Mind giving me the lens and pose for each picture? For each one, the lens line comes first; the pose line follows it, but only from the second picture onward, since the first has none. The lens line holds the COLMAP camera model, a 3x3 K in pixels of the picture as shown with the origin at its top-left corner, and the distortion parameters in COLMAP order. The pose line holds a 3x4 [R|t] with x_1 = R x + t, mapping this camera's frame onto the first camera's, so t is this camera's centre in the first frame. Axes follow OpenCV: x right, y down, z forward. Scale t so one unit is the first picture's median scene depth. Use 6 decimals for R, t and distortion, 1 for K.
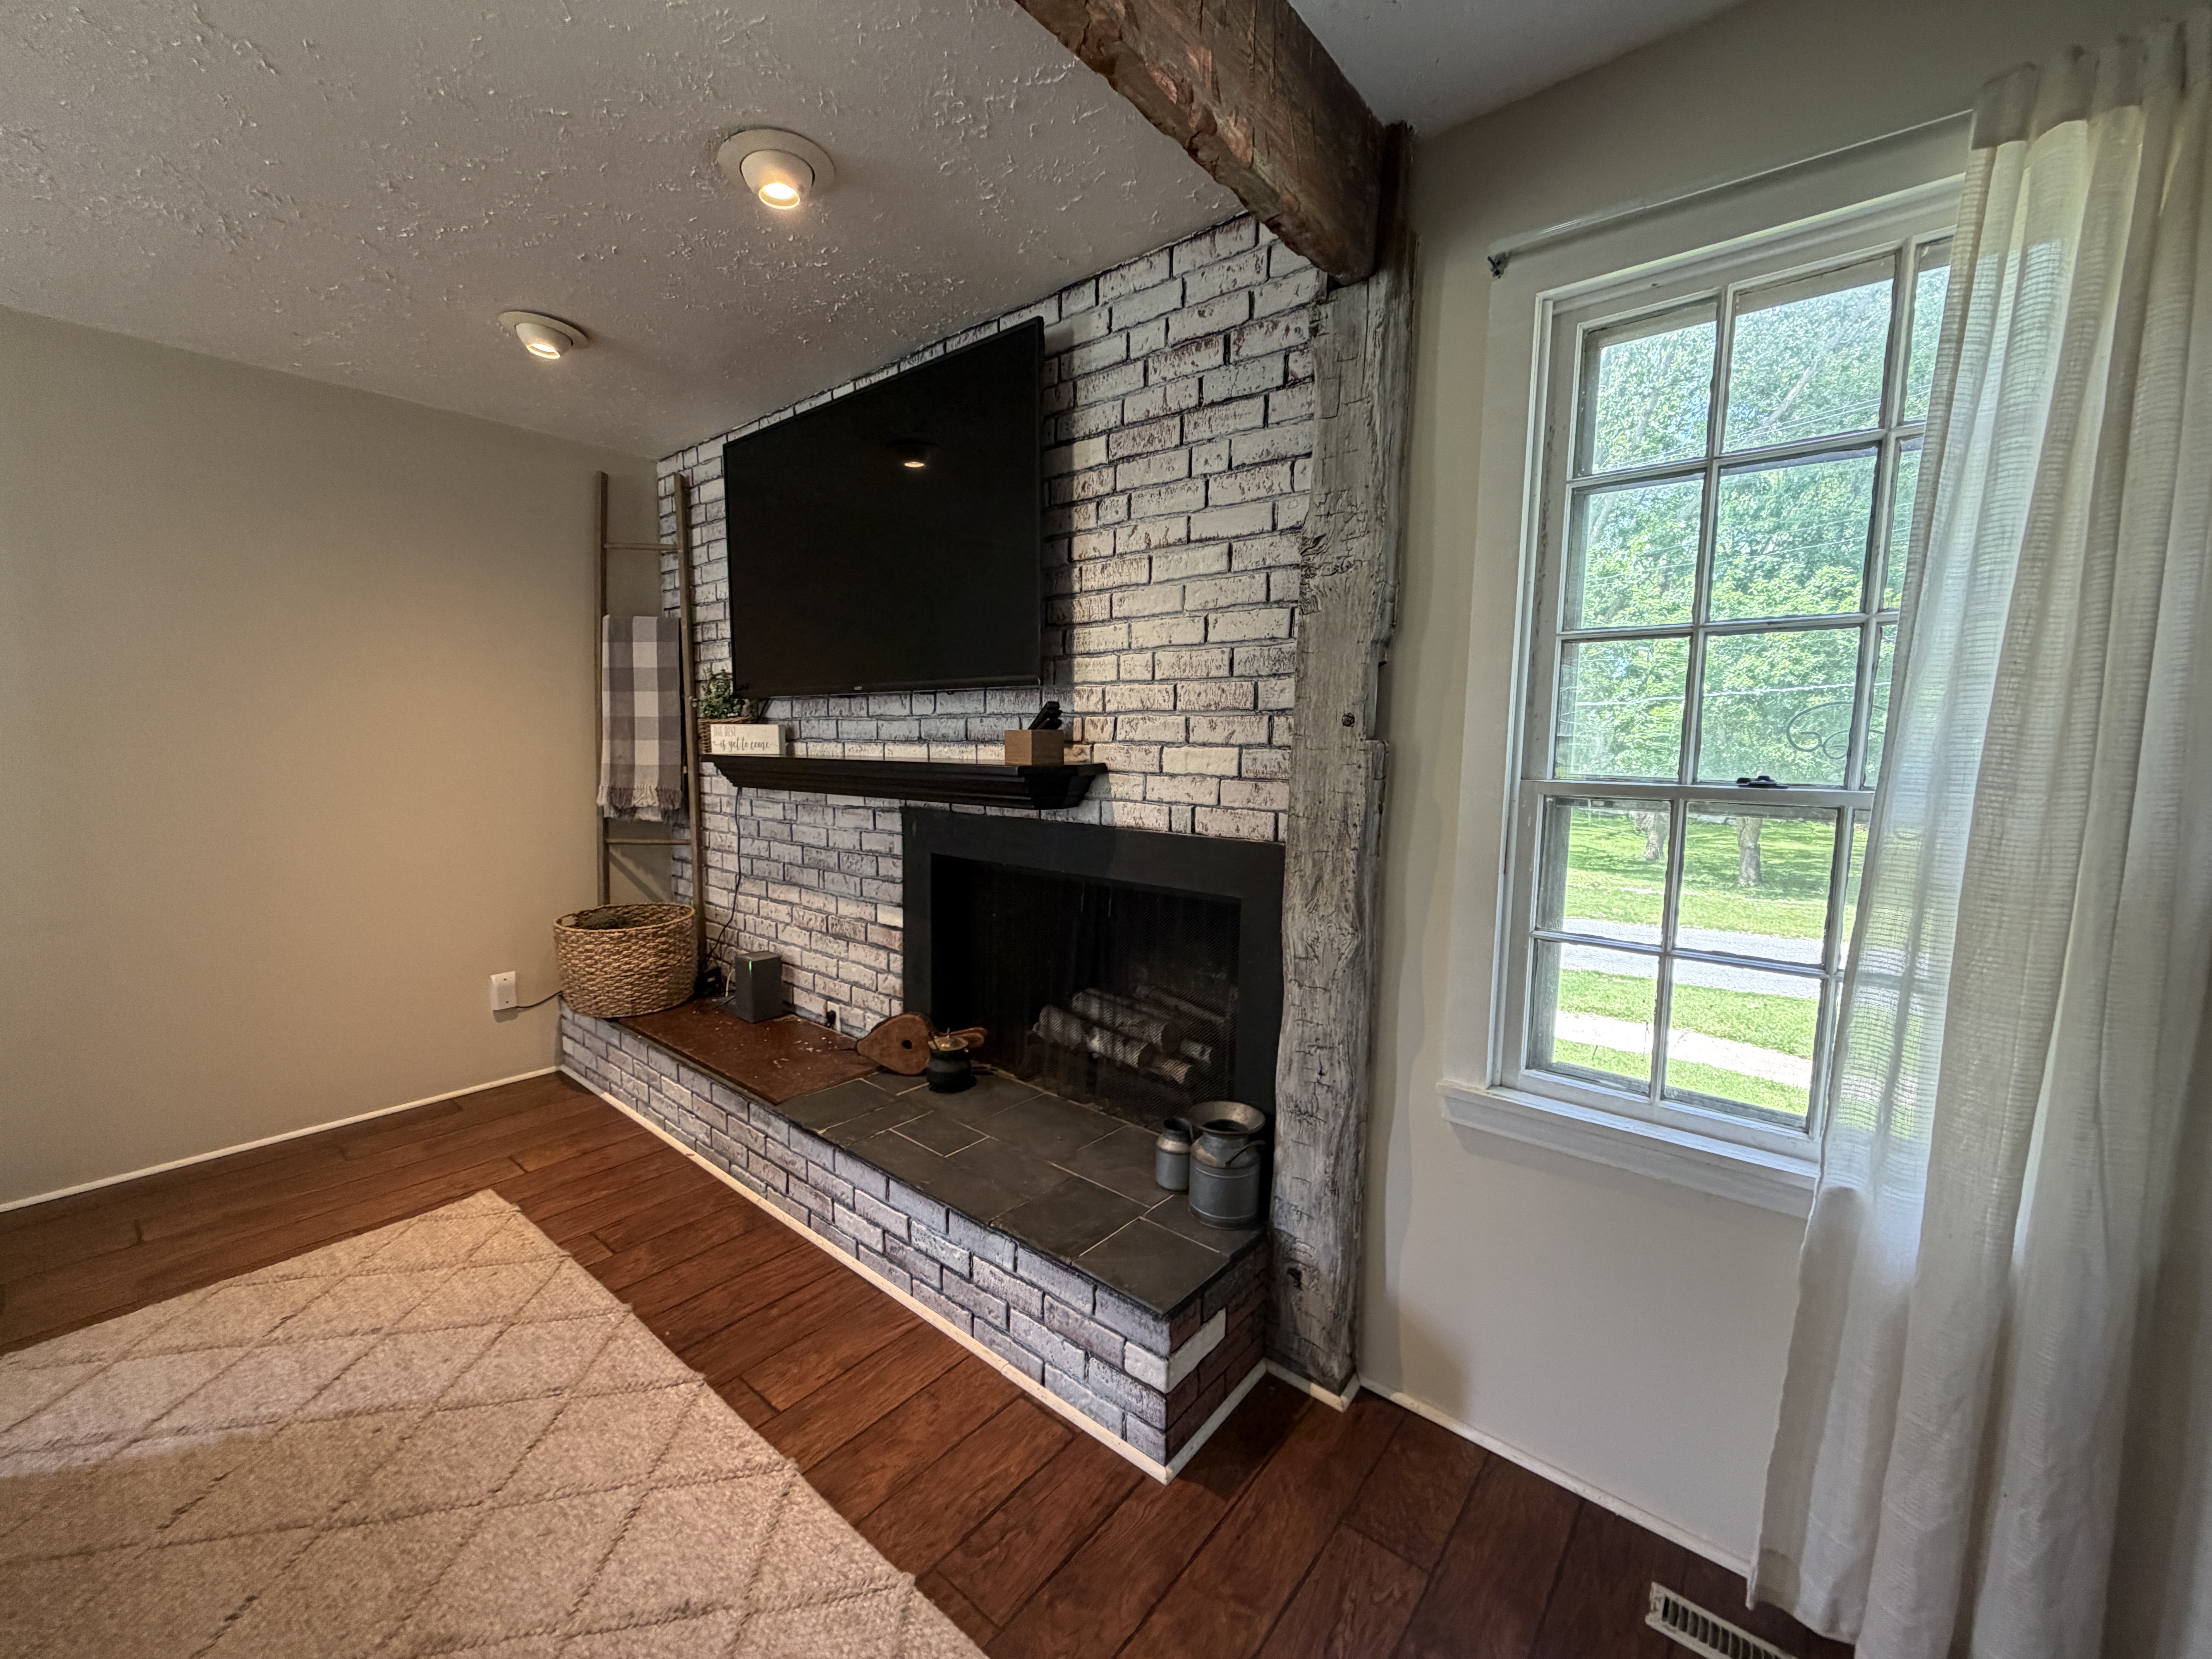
lens RADIAL K [[879.4, 0, 1100.7], [0, 879.4, 829.1], [0, 0, 1]] dist [-0.000082, 0.000335]
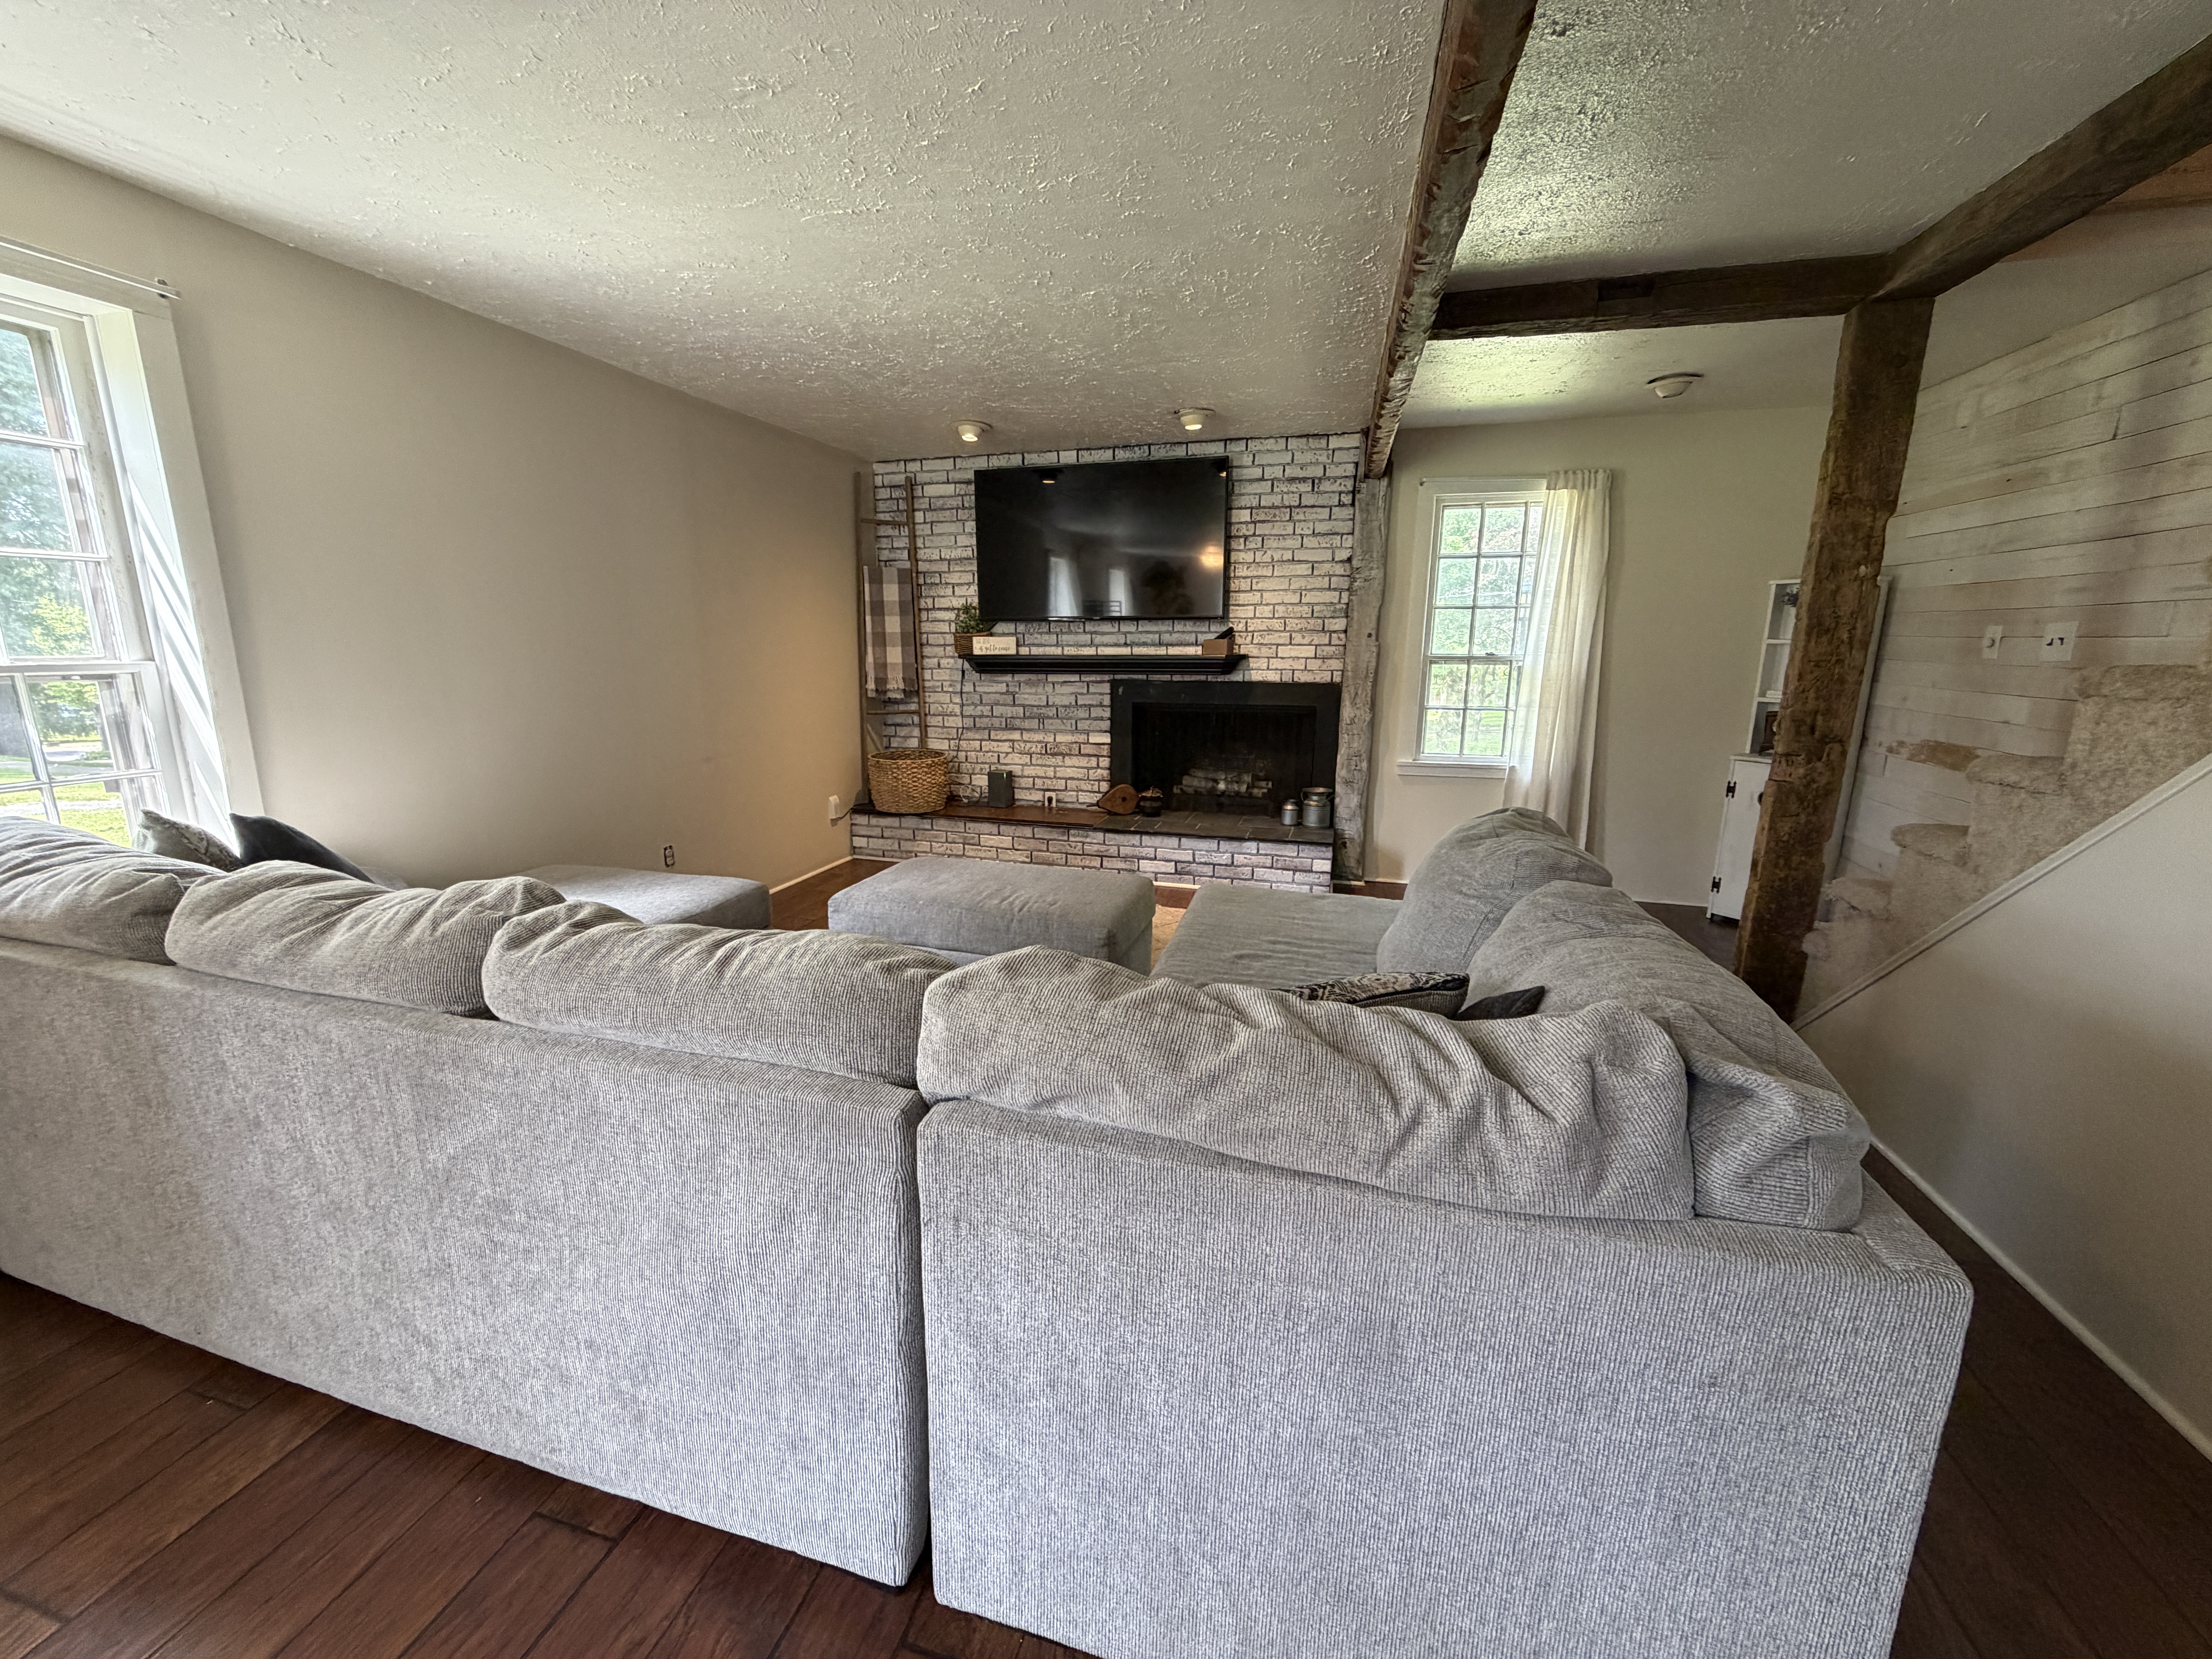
lens RADIAL K [[879.4, 0, 1100.5], [0, 879.4, 828.1], [0, 0, 1]] dist [-0.000082, 0.000335]
pose [[0.909626, -0.092177, 0.405073, -1.277875], [0.050849, 0.992445, 0.111654, 0.098475], [-0.412304, -0.080966, 0.907441, -0.938473]]
